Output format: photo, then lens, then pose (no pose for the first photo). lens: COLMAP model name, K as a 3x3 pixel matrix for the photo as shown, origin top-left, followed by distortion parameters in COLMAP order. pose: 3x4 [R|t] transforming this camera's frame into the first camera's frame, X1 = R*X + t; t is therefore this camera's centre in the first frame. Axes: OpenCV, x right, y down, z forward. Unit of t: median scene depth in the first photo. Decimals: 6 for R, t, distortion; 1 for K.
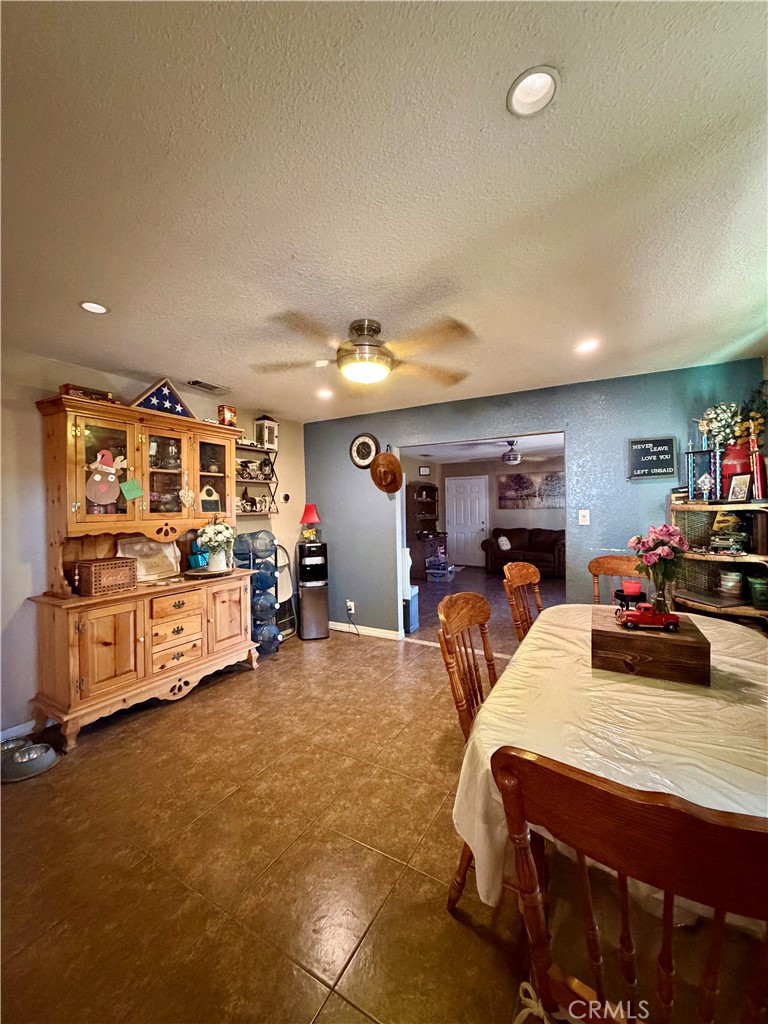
lens RADIAL K [[408.8, 0, 382.6], [0, 408.8, 509.8], [0, 0, 1]] dist [-0.001923, -0.000516]
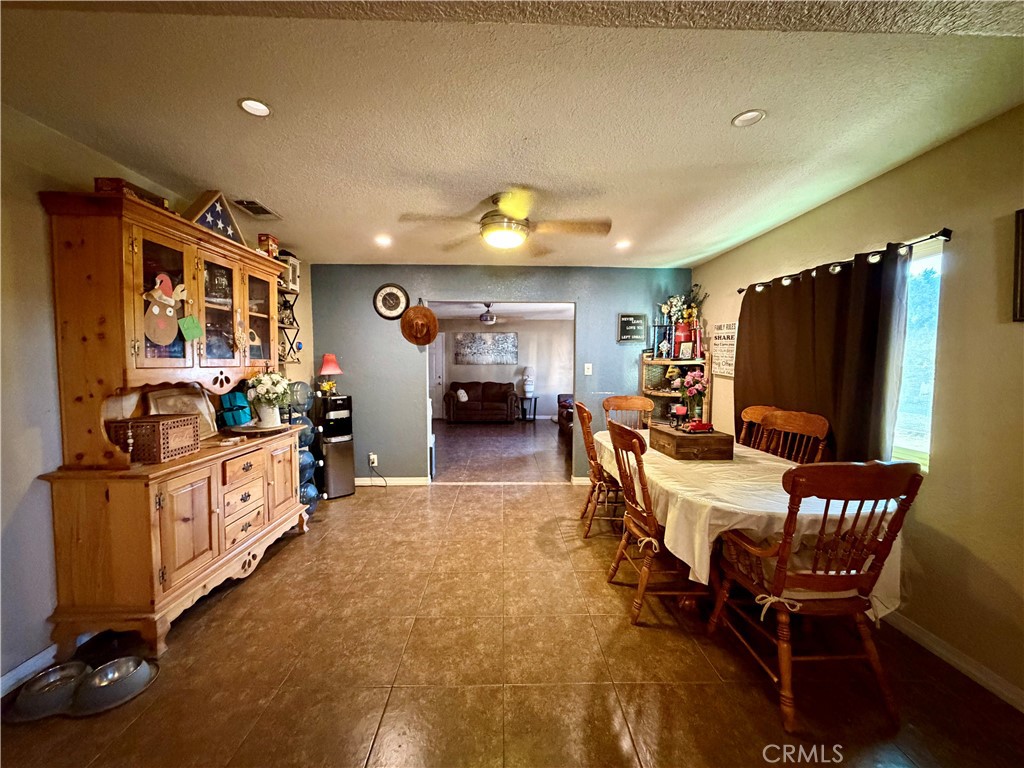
lens RADIAL K [[408.8, 0, 511.8], [0, 408.8, 385.1], [0, 0, 1]] dist [-0.001923, -0.000516]
pose [[0.852217, -0.011671, 0.523058, -0.456041], [-0.011394, 0.999100, 0.040857, 0.019846], [-0.523064, -0.040779, 0.851317, -0.004816]]
